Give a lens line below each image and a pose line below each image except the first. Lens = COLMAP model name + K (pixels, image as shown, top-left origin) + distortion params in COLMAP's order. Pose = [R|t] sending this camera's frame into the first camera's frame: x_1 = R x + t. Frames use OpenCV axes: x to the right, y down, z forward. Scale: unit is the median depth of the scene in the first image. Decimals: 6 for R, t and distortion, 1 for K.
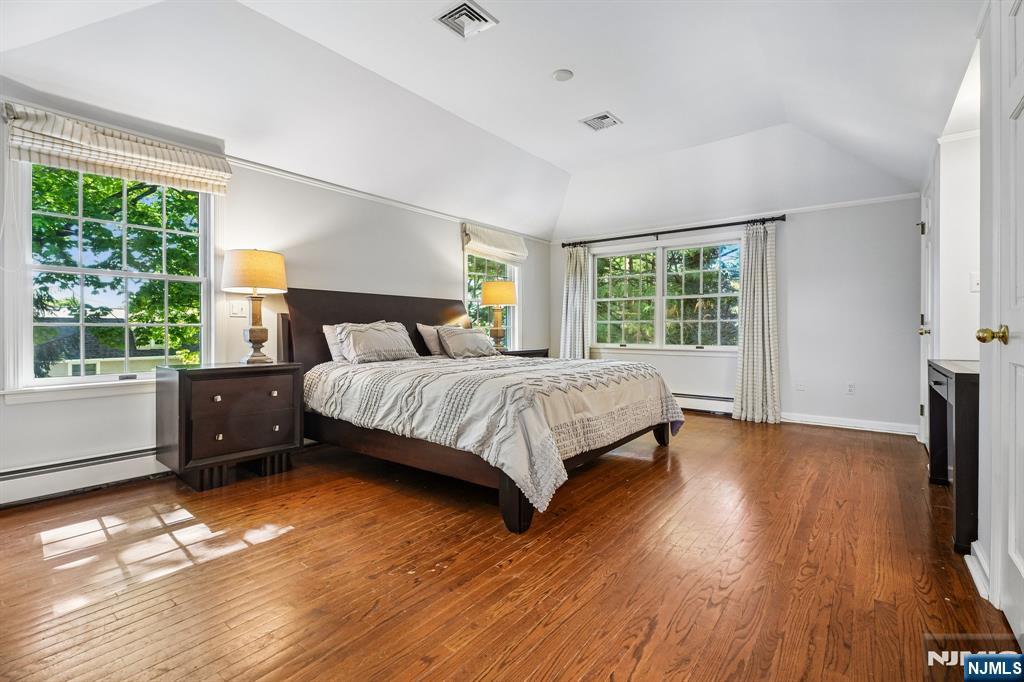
lens RADIAL K [[466.6, 0, 512.2], [0, 466.6, 333.7], [0, 0, 1]] dist [0.000361, 0.000577]
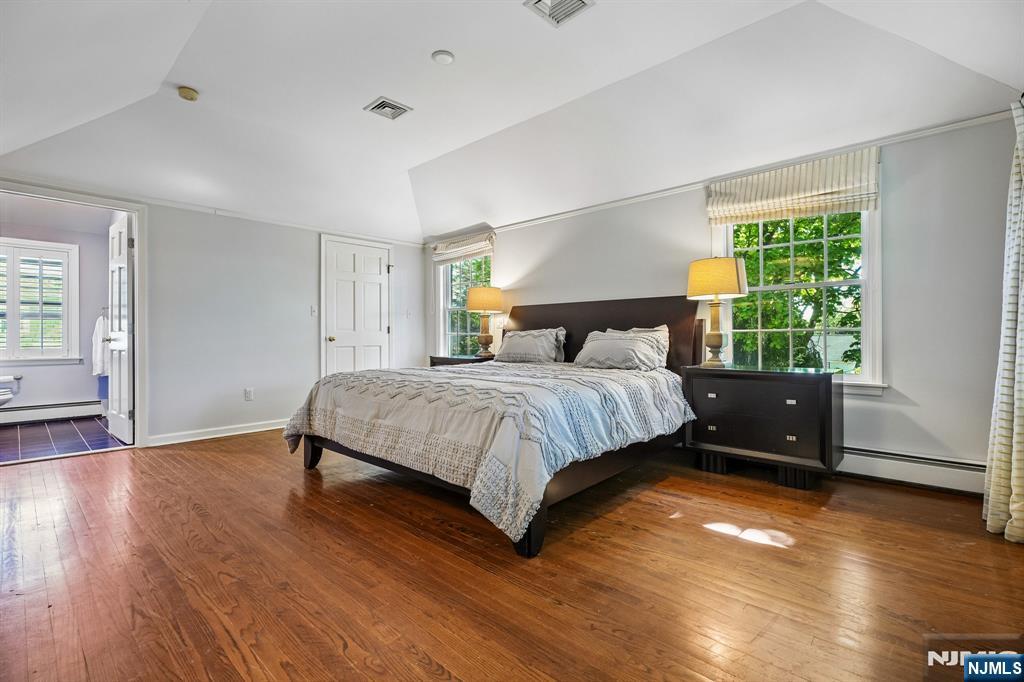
lens RADIAL K [[467.3, 0, 514.8], [0, 467.3, 336.5], [0, 0, 1]] dist [0.000515, 0.000525]
pose [[-0.090399, -0.000600, -0.995905, 0.988840], [-0.004879, 0.999988, -0.000160, -0.007430], [0.995894, 0.004845, -0.090400, 1.203750]]
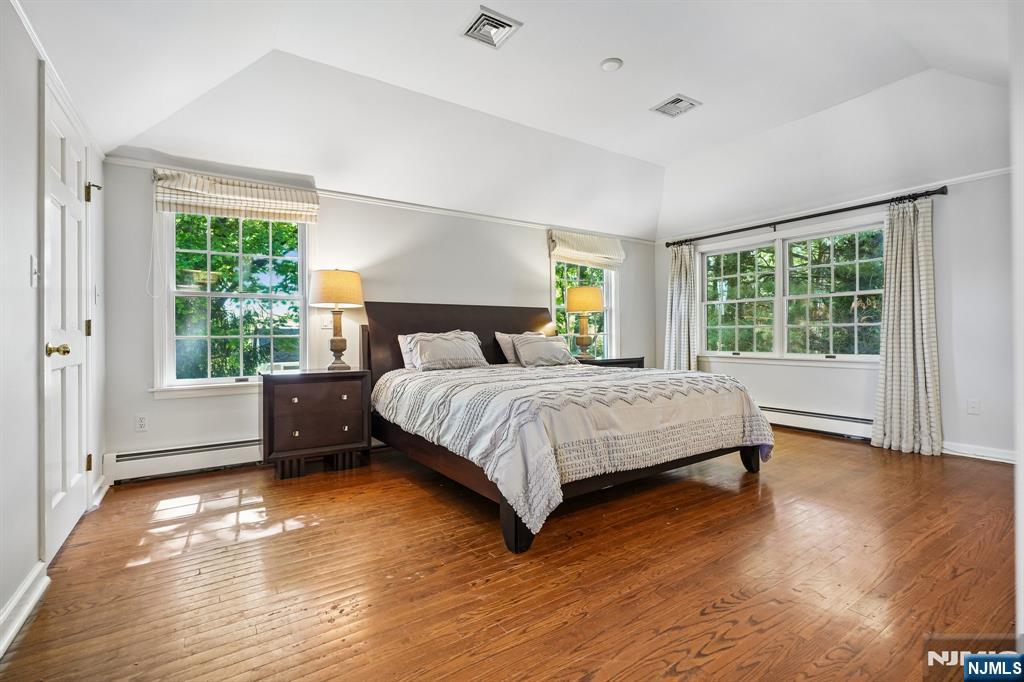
lens RADIAL K [[467.3, 0, 514.8], [0, 467.3, 336.5], [0, 0, 1]] dist [0.000515, 0.000525]
pose [[0.949678, -0.007899, -0.313127, 0.209151], [0.005969, 0.999957, -0.007122, -0.006394], [0.313170, 0.004894, 0.949685, 0.056868]]
